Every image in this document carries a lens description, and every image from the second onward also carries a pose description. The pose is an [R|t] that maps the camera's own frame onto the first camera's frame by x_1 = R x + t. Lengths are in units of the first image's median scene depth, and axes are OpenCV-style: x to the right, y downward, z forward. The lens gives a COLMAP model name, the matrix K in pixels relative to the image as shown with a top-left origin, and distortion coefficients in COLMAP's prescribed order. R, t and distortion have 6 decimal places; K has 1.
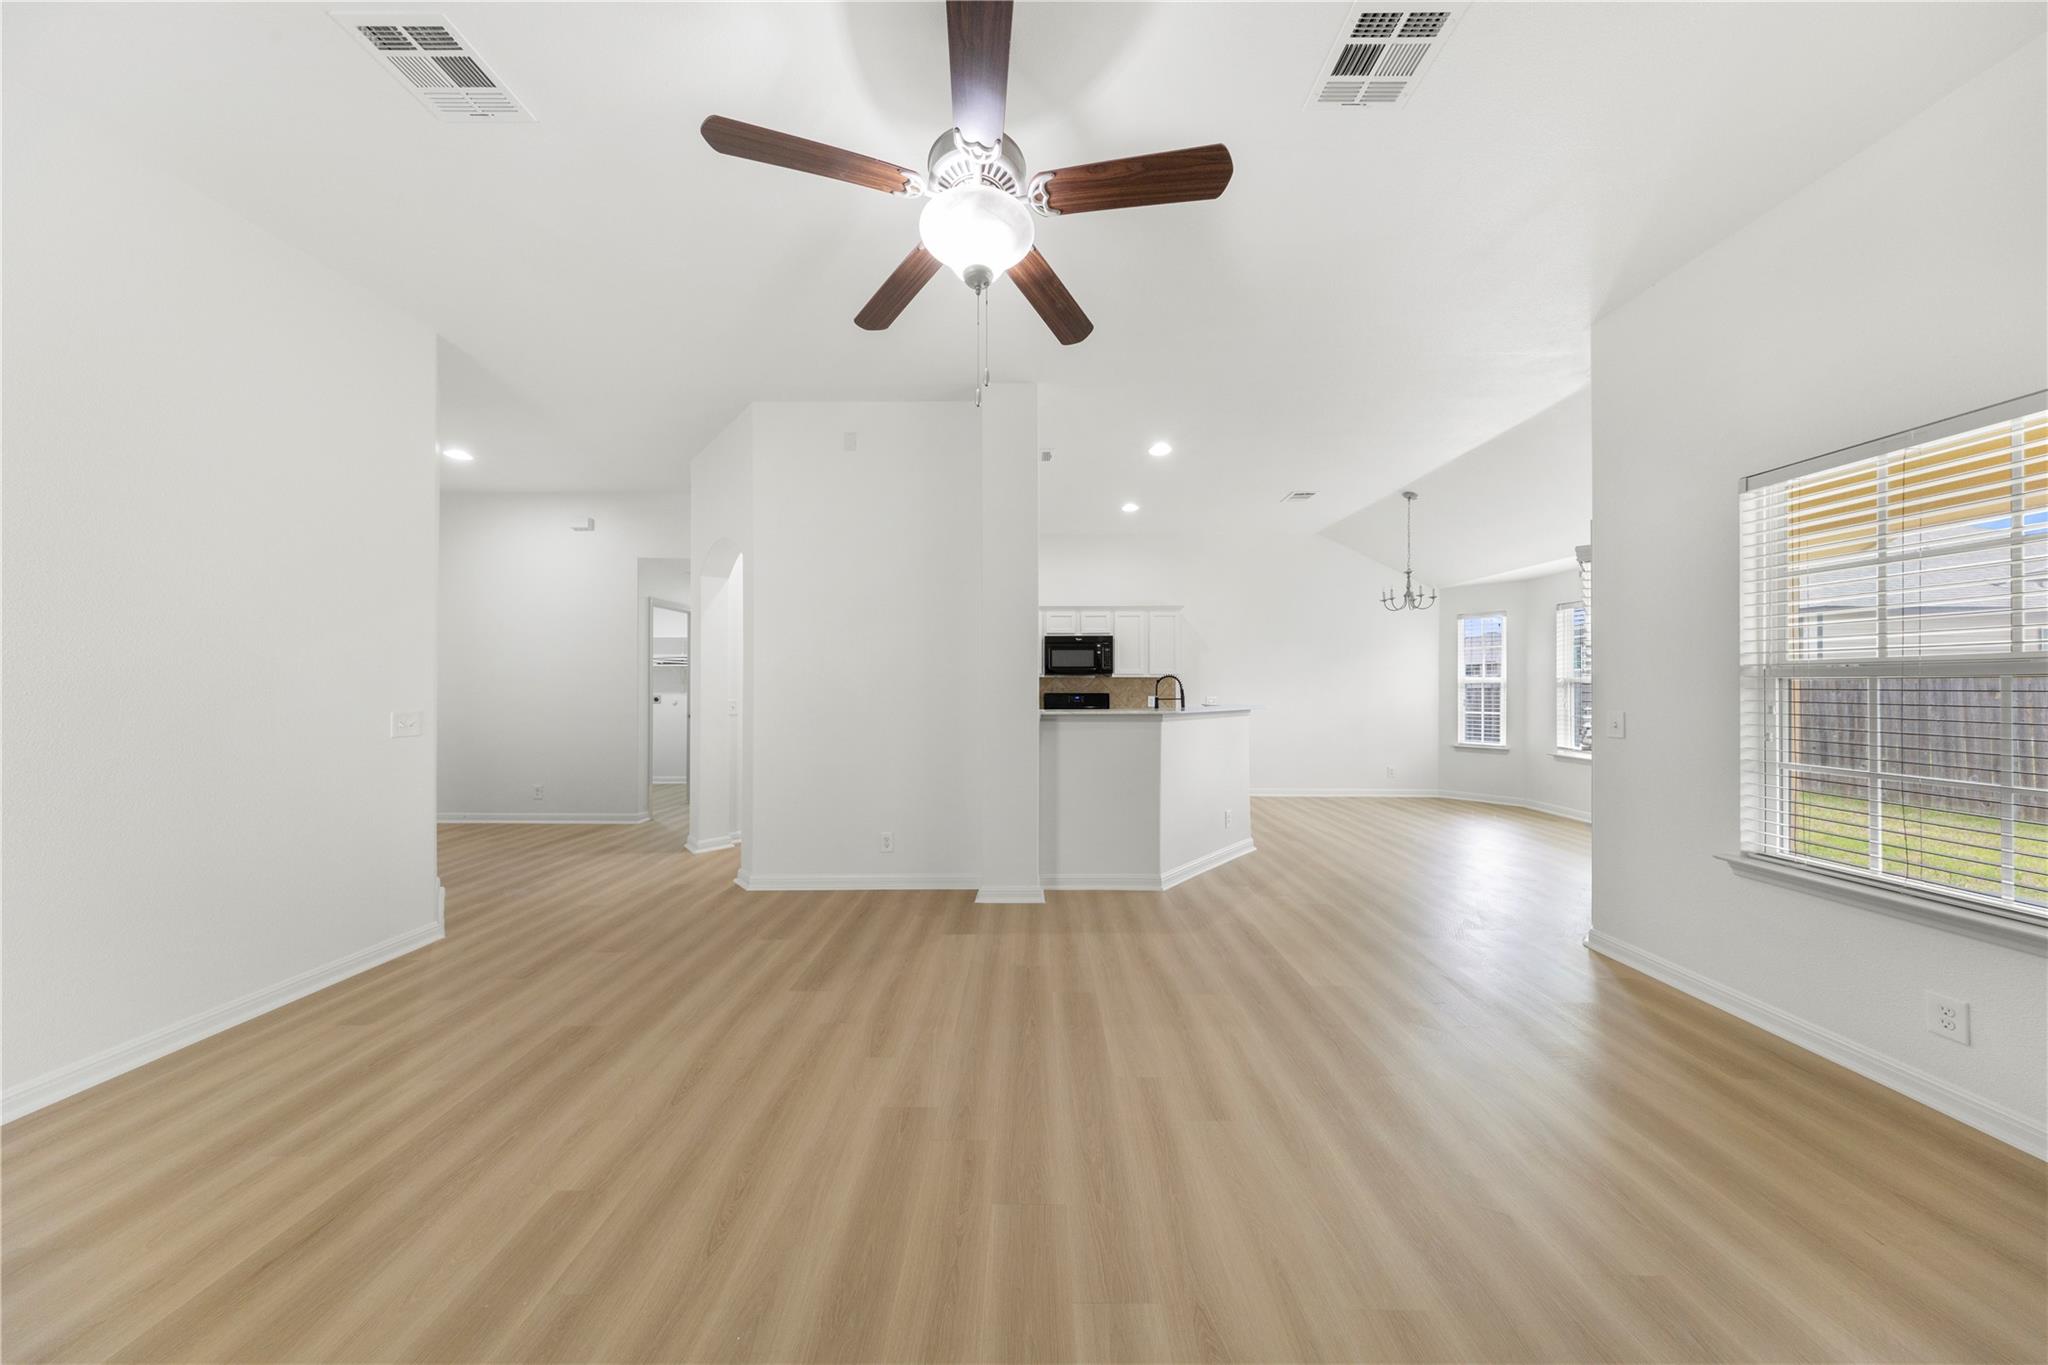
lens RADIAL K [[586.1, 0, 1023.8], [0, 586.1, 689.6], [0, 0, 1]] dist [0.001918, -0.000178]
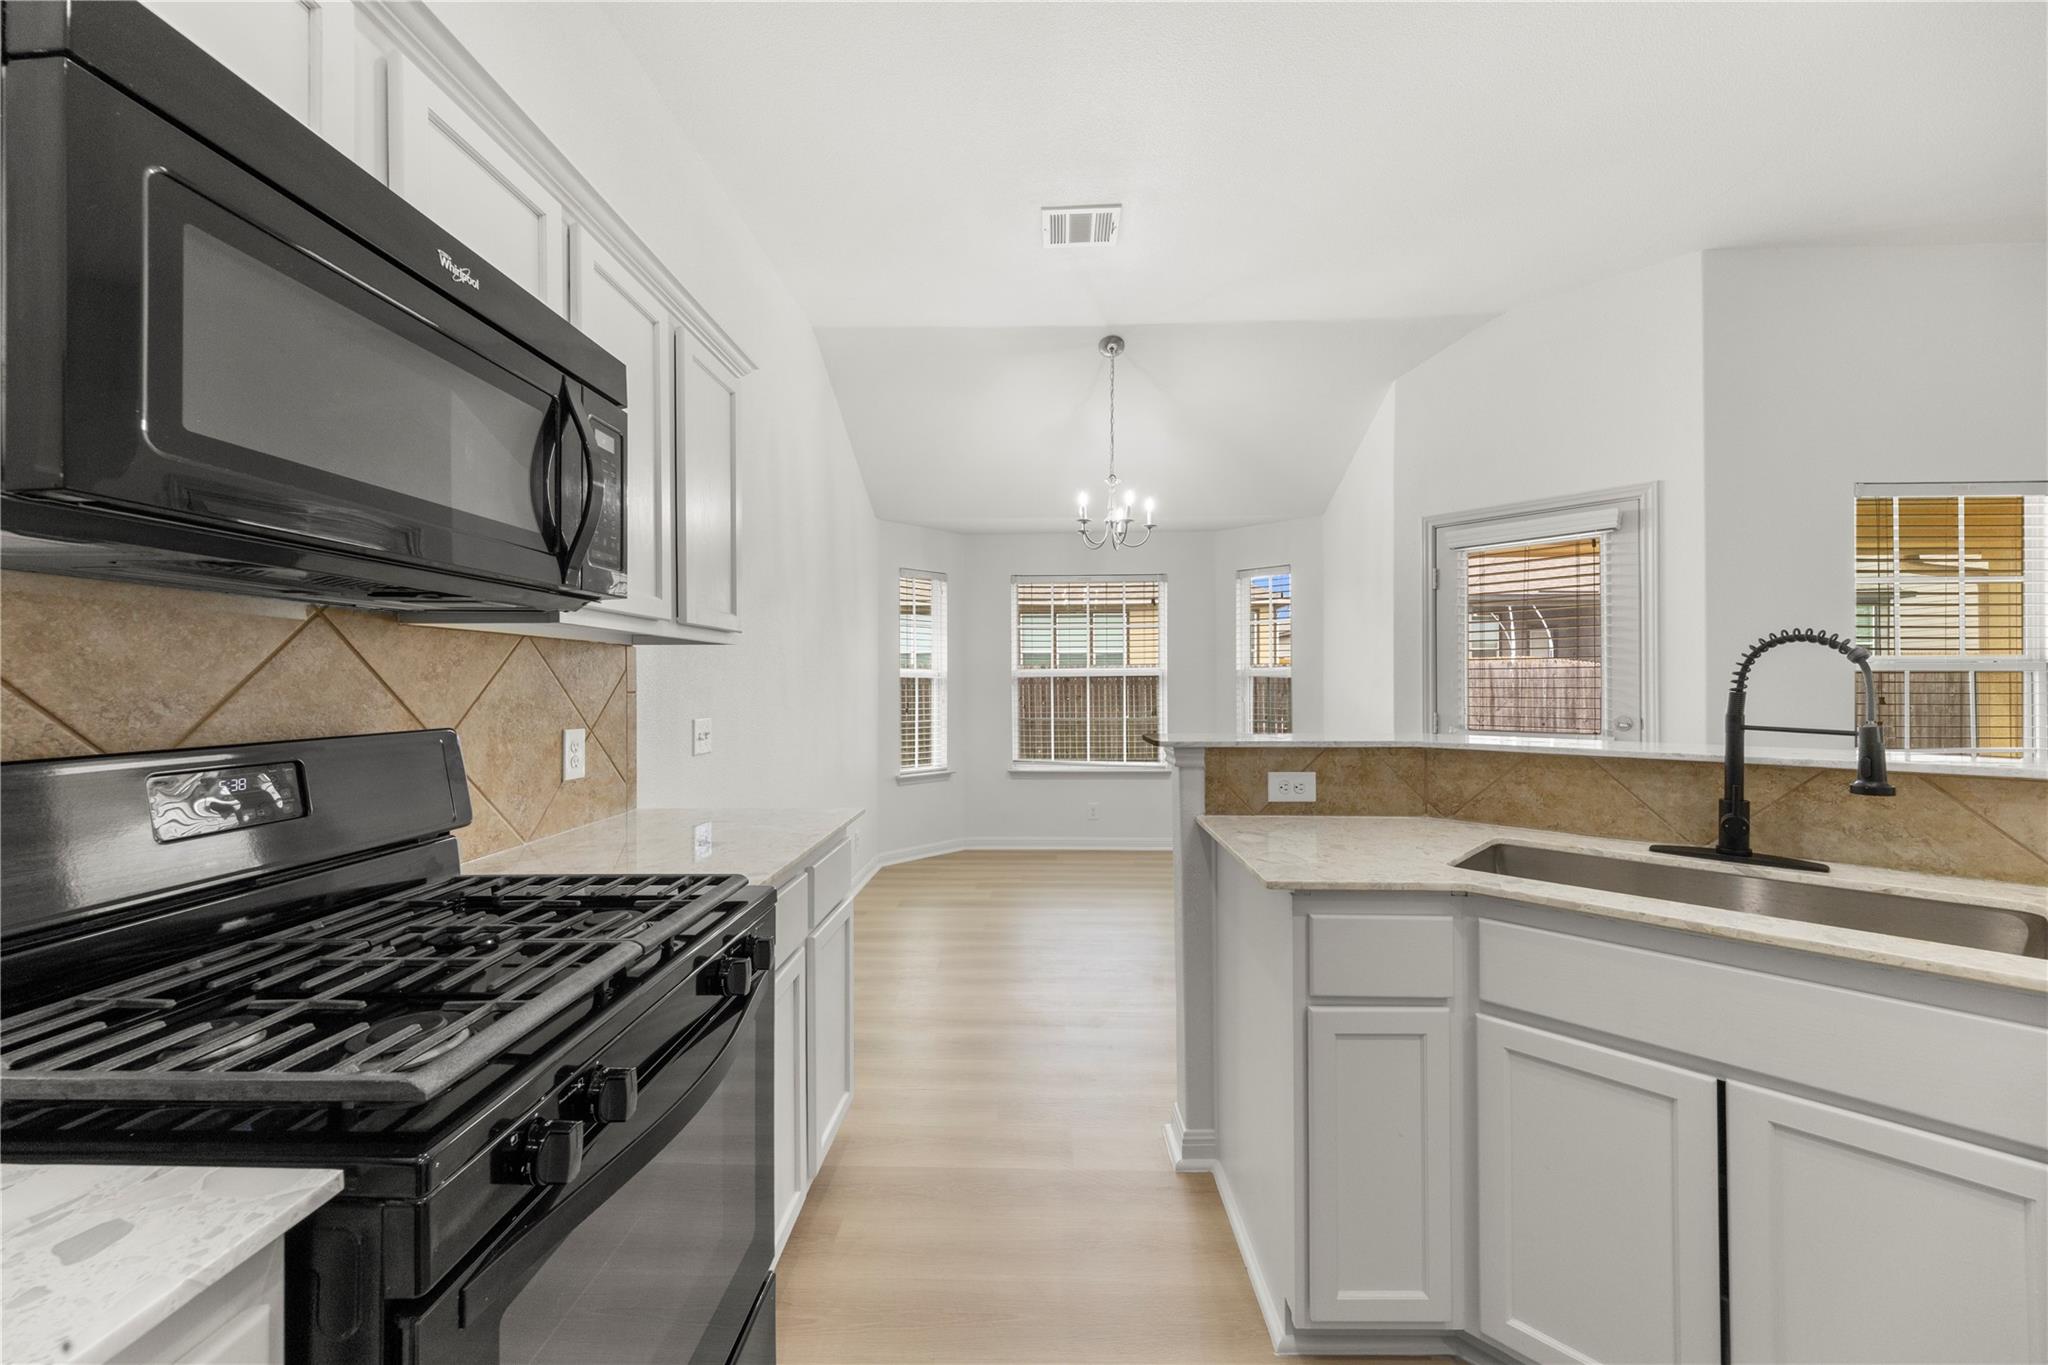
lens RADIAL K [[745.4, 0, 1027.0], [0, 745.4, 681.1], [0, 0, 1]] dist [0.001328, -0.000258]
pose [[0.021053, 0.001791, 0.999777, -0.050325], [0.007316, 0.999971, -0.001946, -0.004131], [-0.999752, 0.007355, 0.021039, 0.877821]]
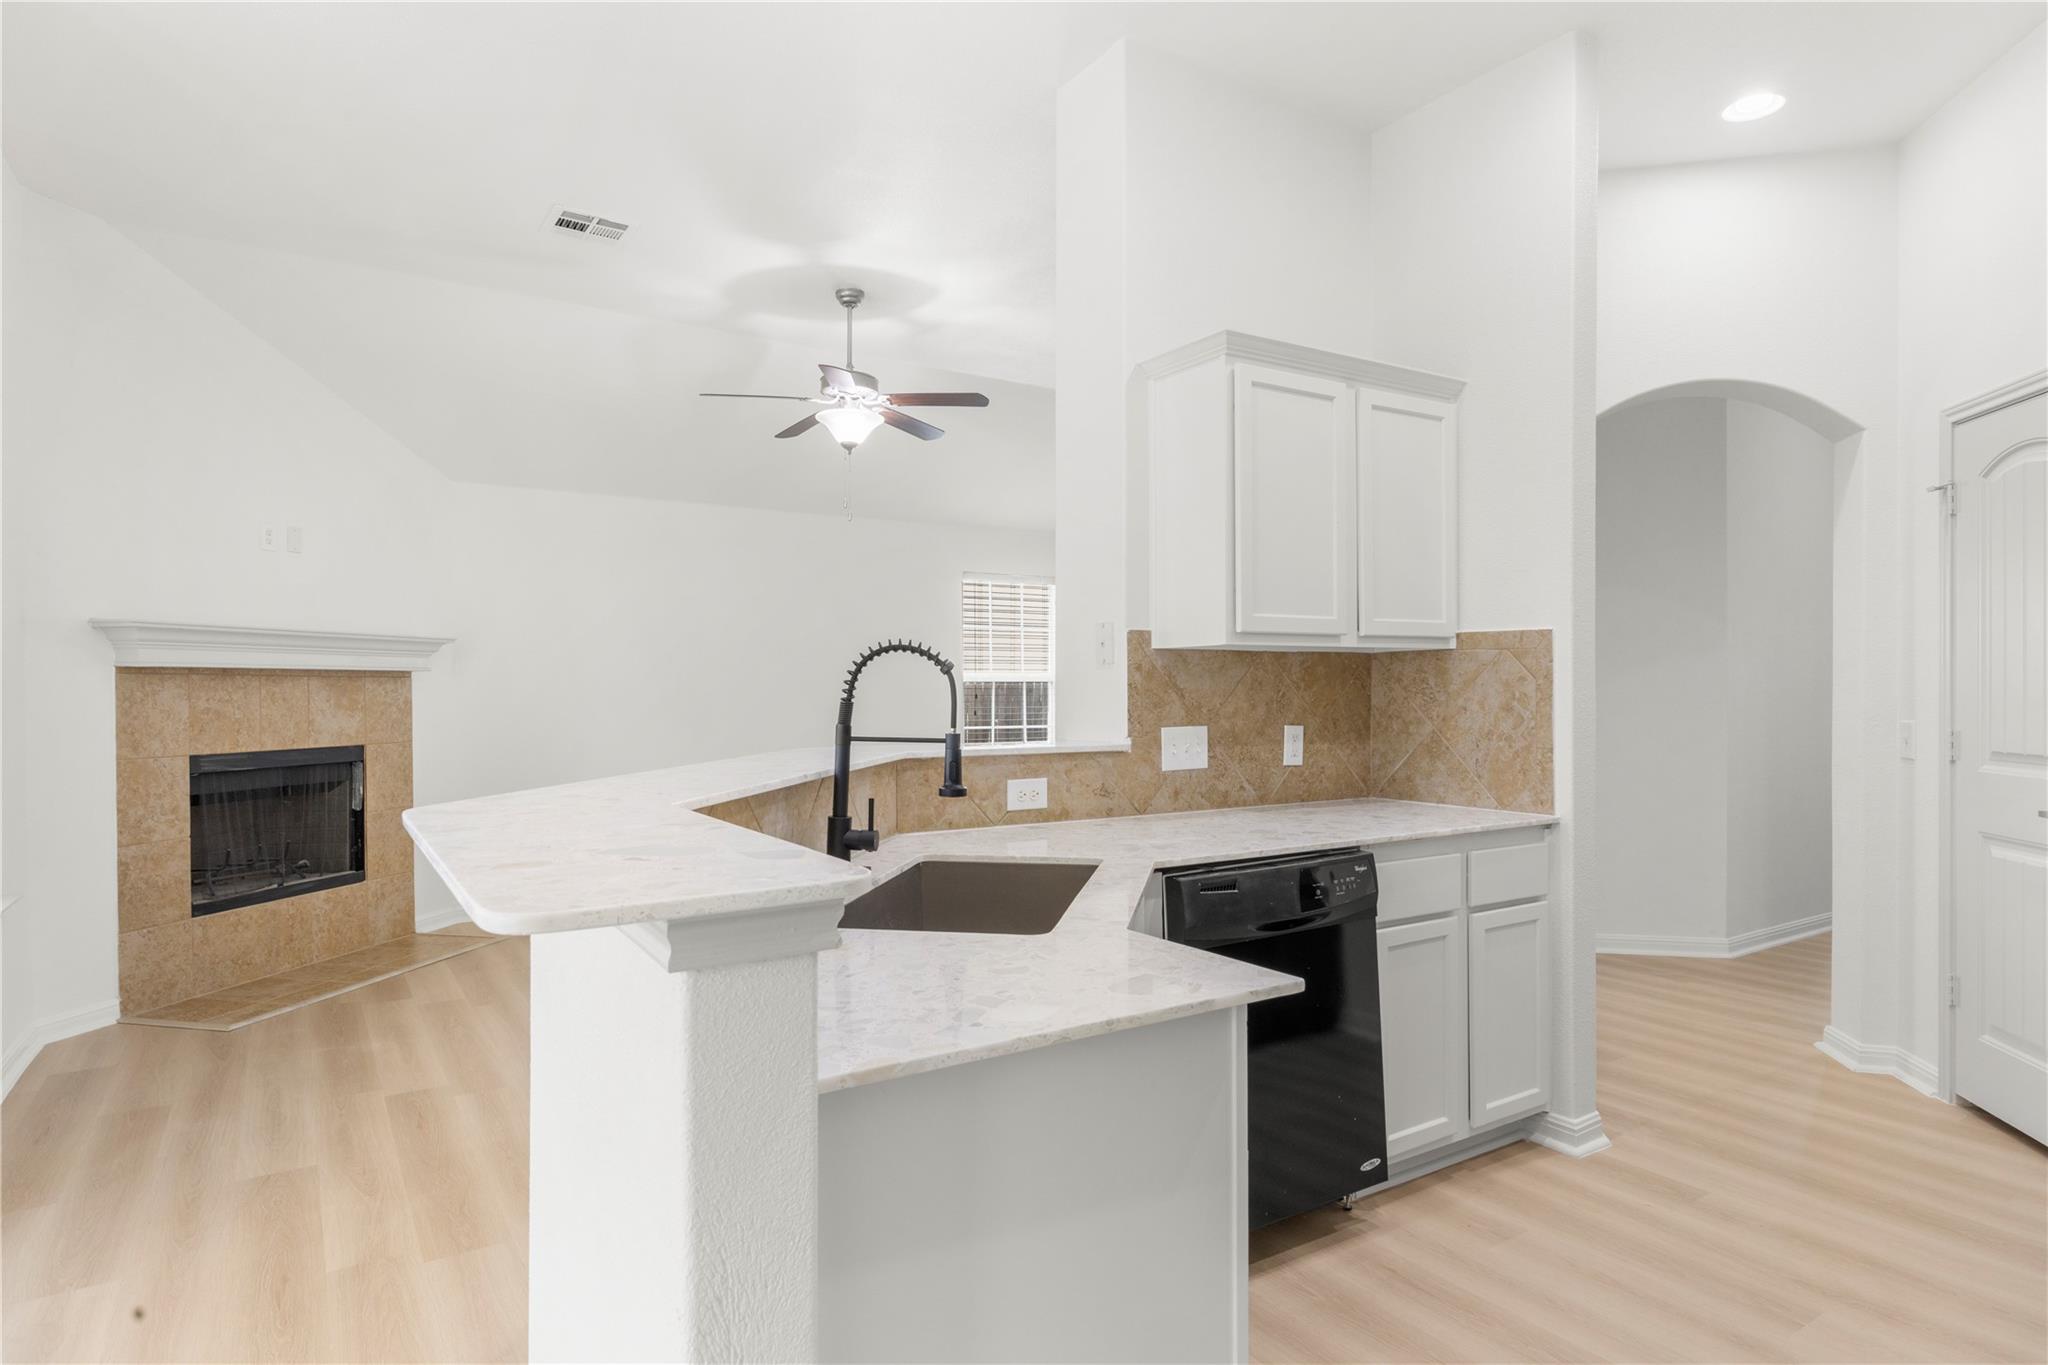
lens RADIAL K [[1126.3, 0, 1028.6], [0, 1126.3, 691.7], [0, 0, 1]] dist [0.009323, 0.001595]
pose [[-0.826494, 0.005194, -0.562922, 0.322100], [0.000320, 0.999962, 0.008757, -0.005343], [0.562945, 0.007057, -0.826464, 0.962776]]
